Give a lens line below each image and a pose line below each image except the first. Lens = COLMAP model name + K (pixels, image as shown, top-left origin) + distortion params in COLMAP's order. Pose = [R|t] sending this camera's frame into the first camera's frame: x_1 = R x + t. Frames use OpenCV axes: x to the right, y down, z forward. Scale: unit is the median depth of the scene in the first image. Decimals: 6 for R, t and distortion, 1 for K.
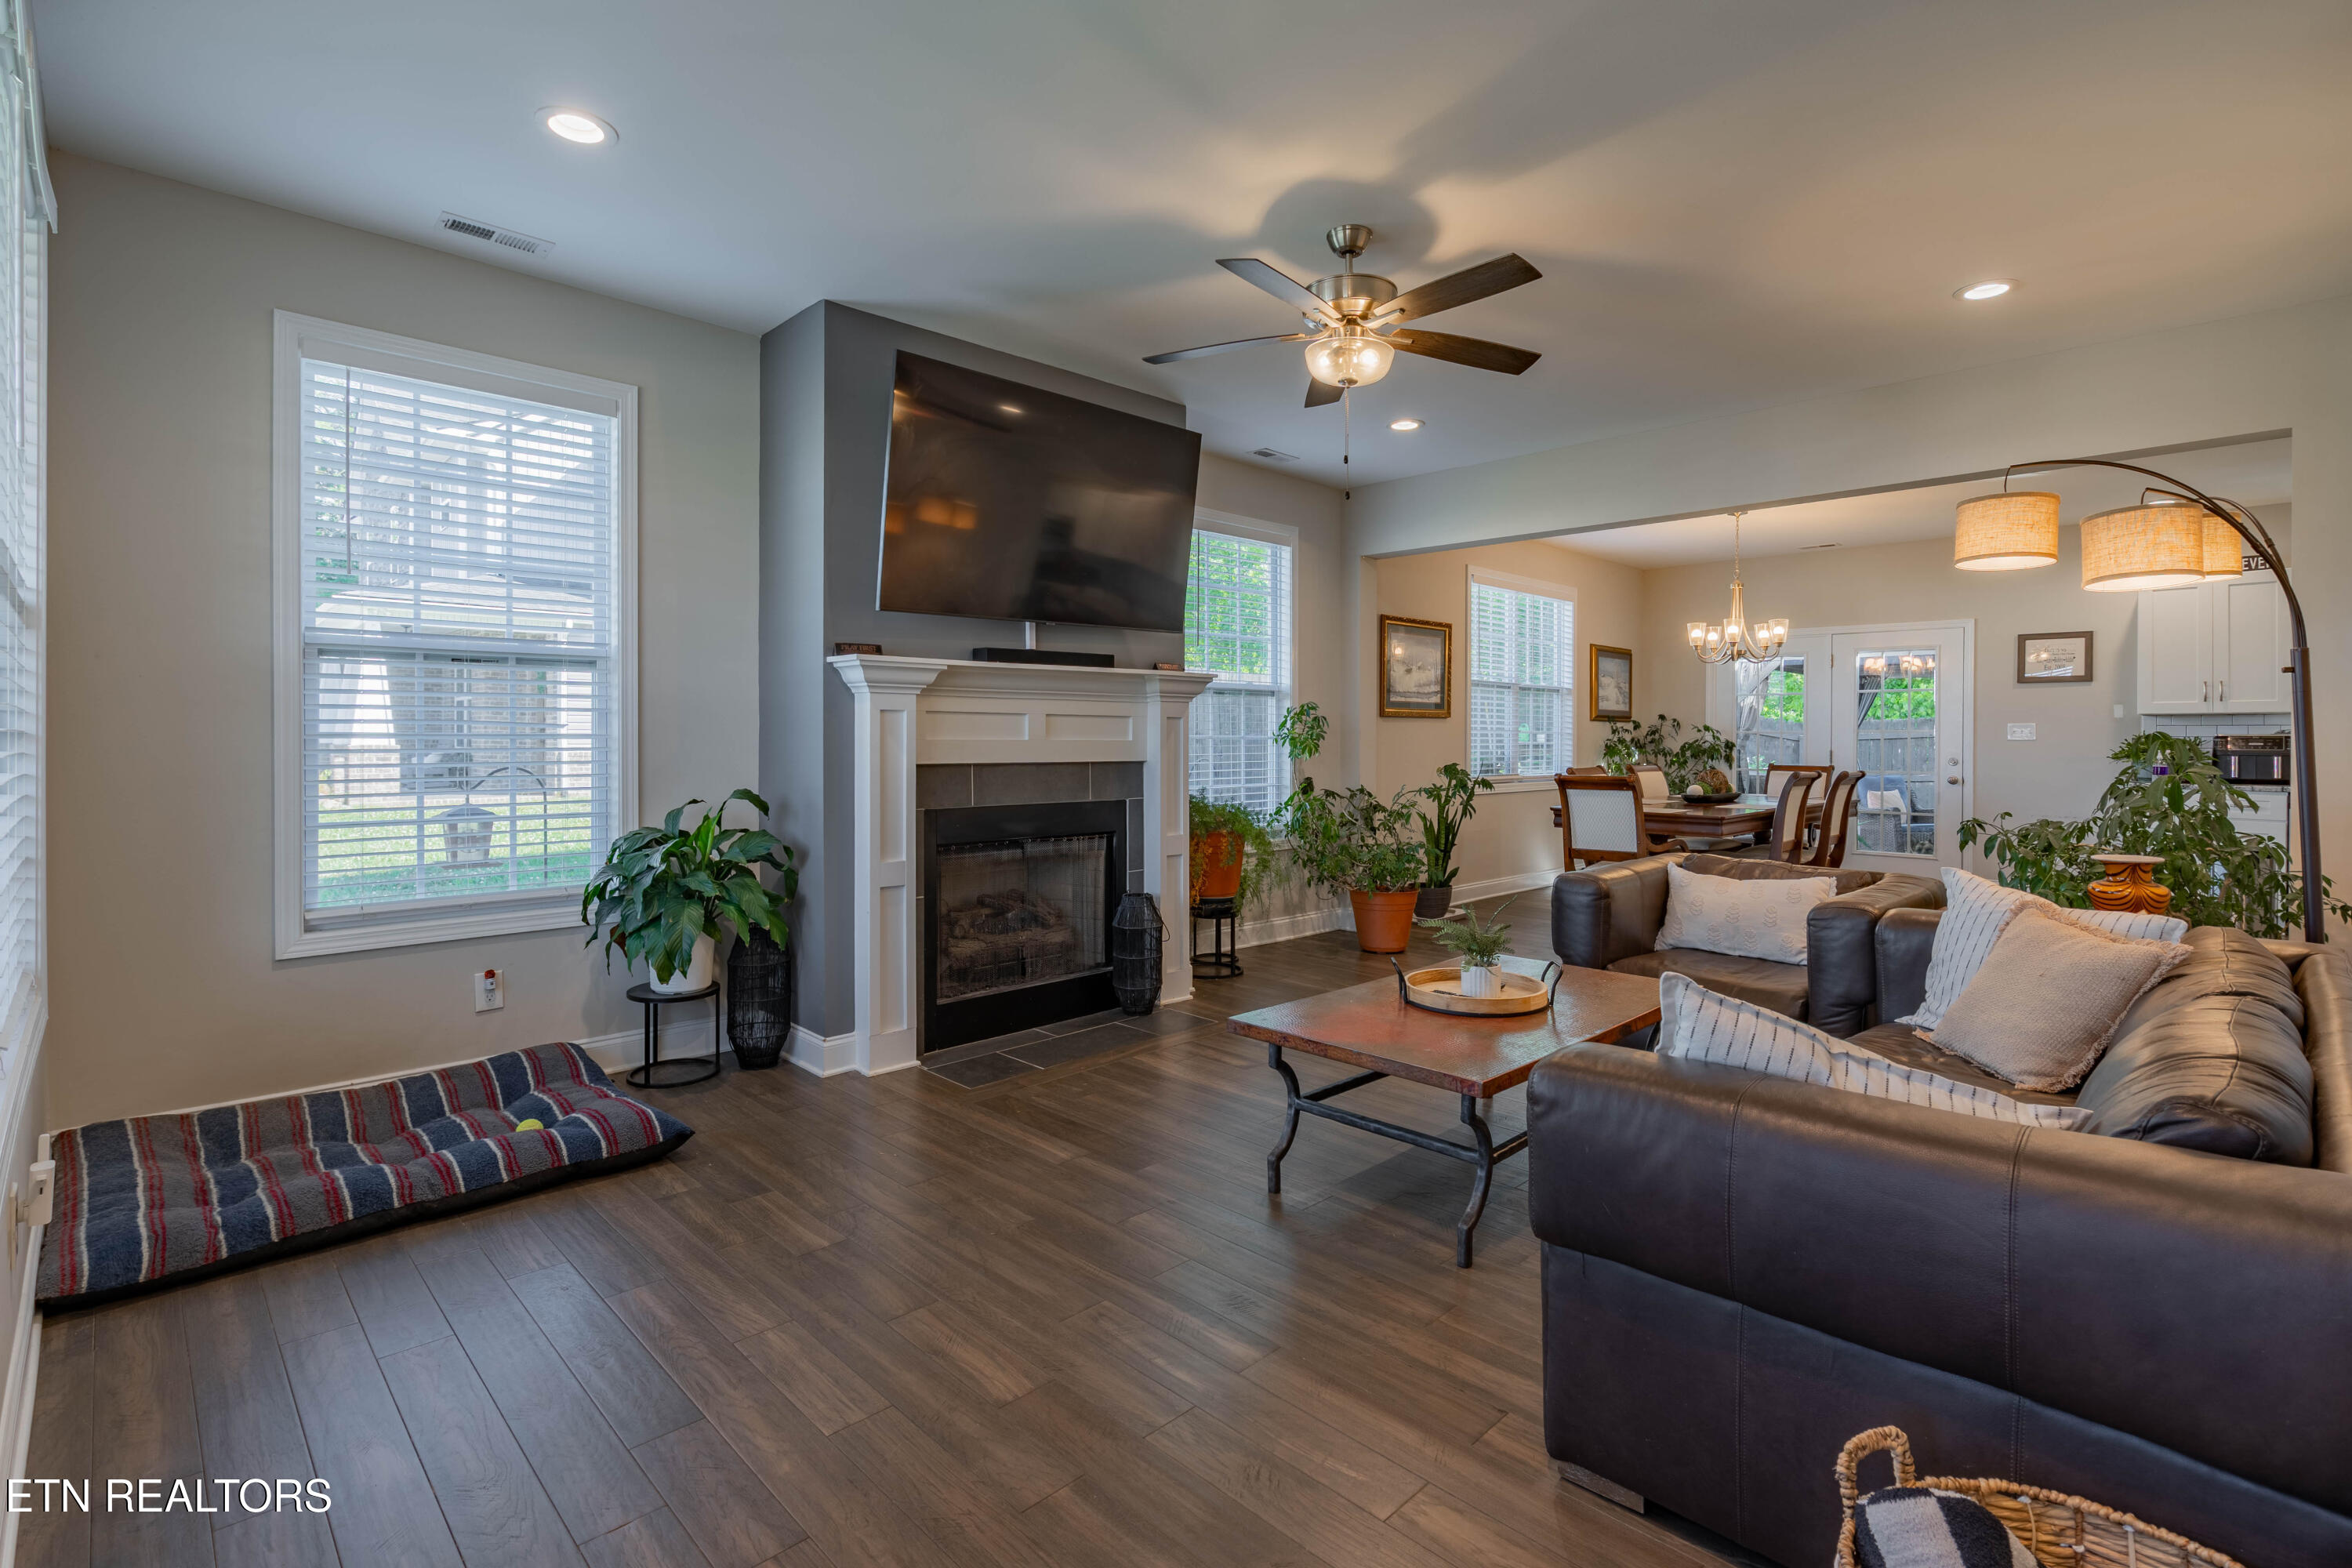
lens RADIAL K [[1095.1, 0, 1211.3], [0, 1095.1, 739.3], [0, 0, 1]] dist [-0.000917, 0.000025]
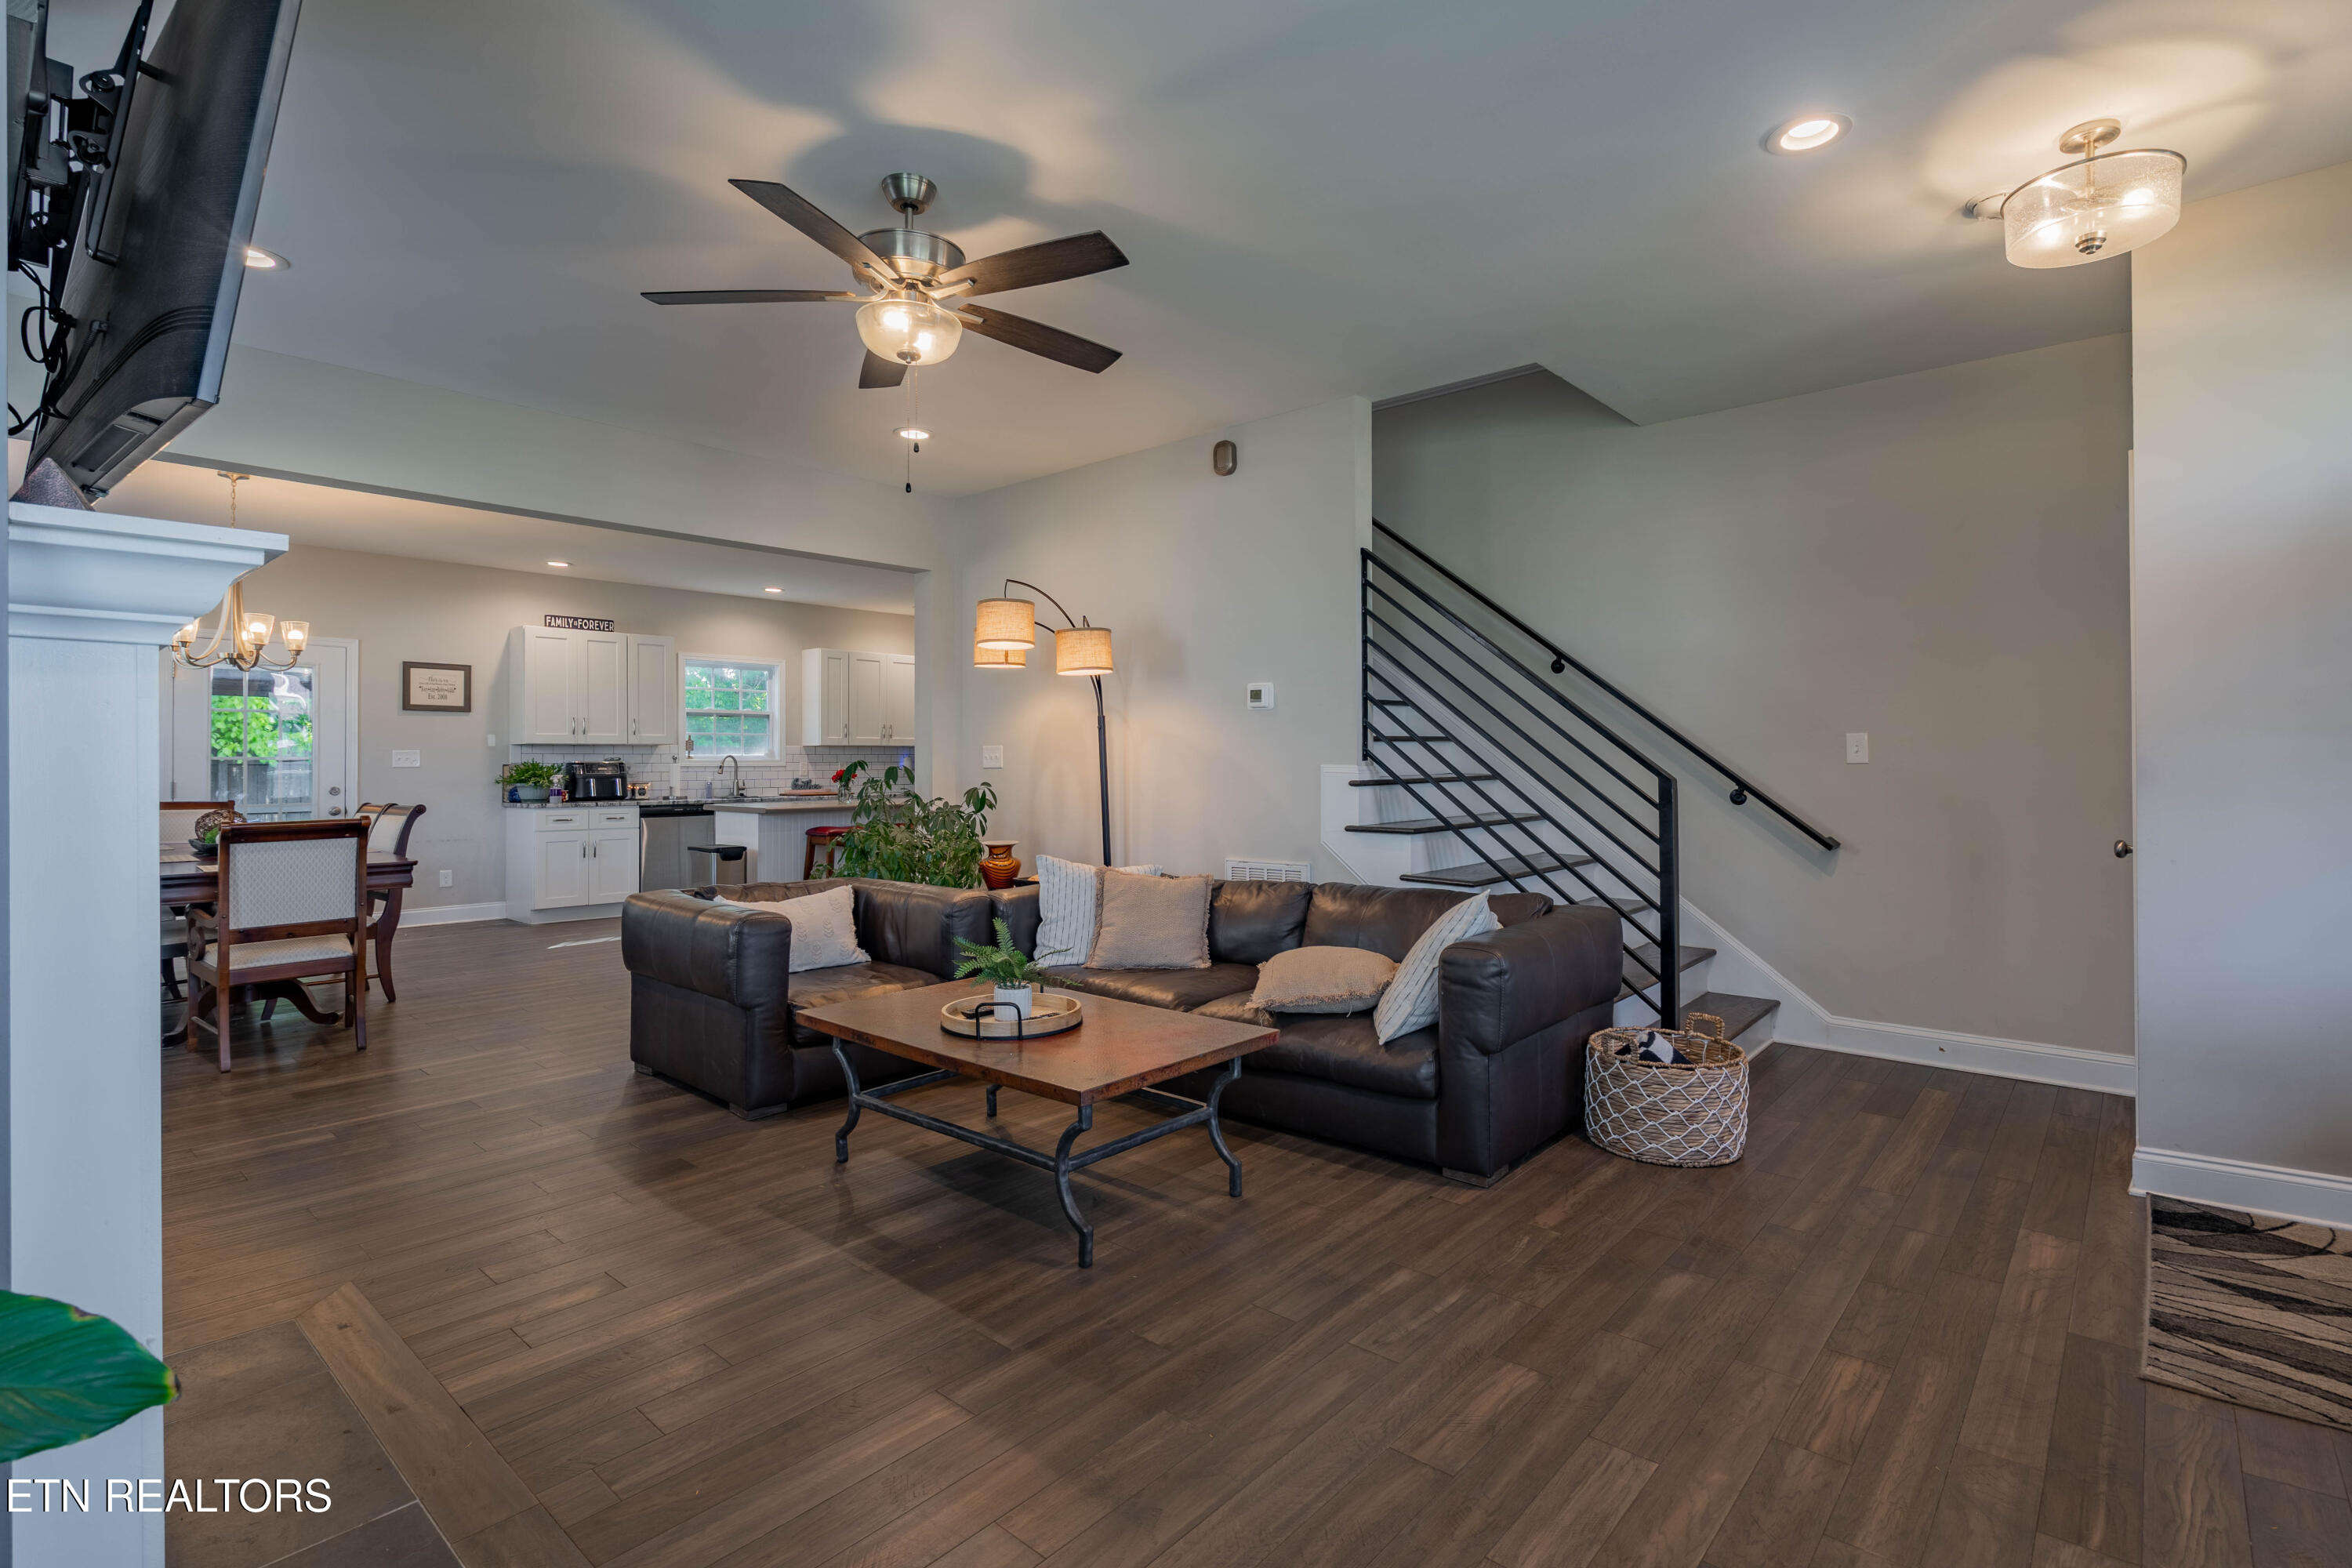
lens RADIAL K [[1095.1, 0, 1211.3], [0, 1095.1, 739.3], [0, 0, 1]] dist [-0.000917, 0.000025]
pose [[-0.070208, 0.018782, 0.997356, -0.748560], [0.004458, 0.999819, -0.018514, -0.007080], [-0.997522, 0.003147, -0.070279, 0.827406]]
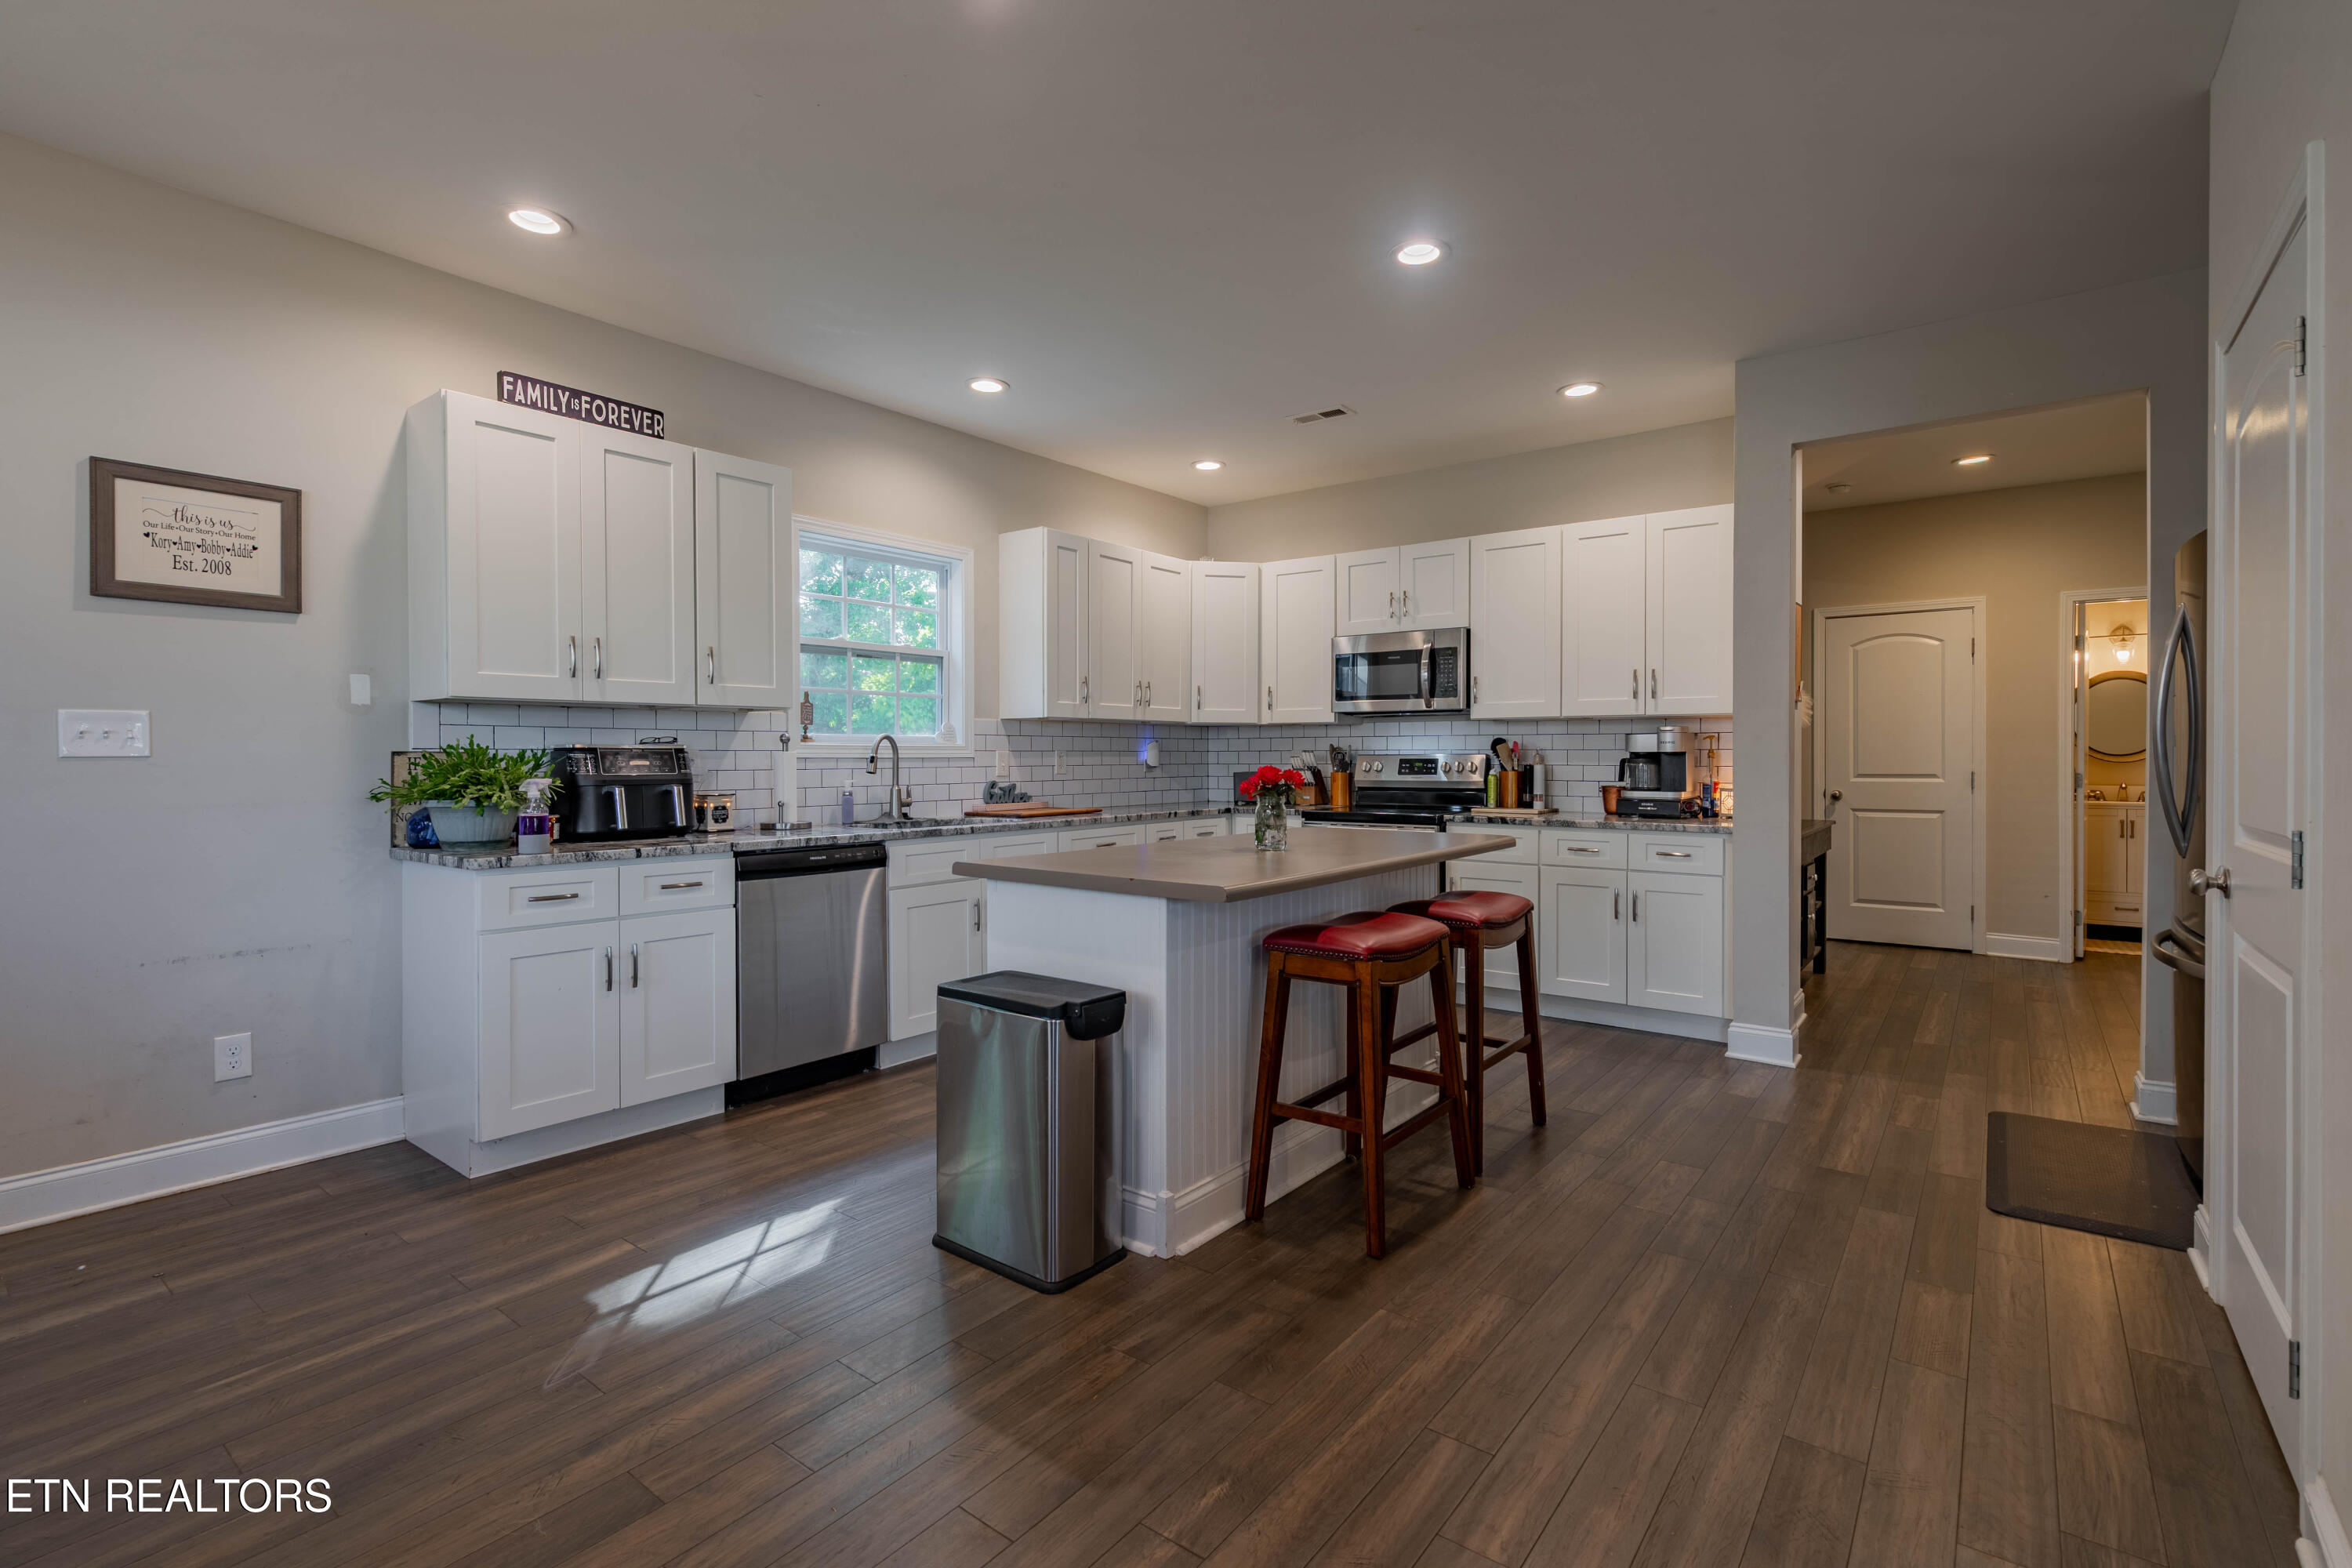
lens RADIAL K [[1065.9, 0, 1186.0], [0, 1065.9, 758.2], [0, 0, 1]] dist [0.001725, 0.000192]
pose [[-0.122453, -0.008152, 0.992441, 0.866614], [-0.003124, 0.999964, 0.007829, -0.006496], [-0.992469, -0.002142, -0.122474, 1.699575]]
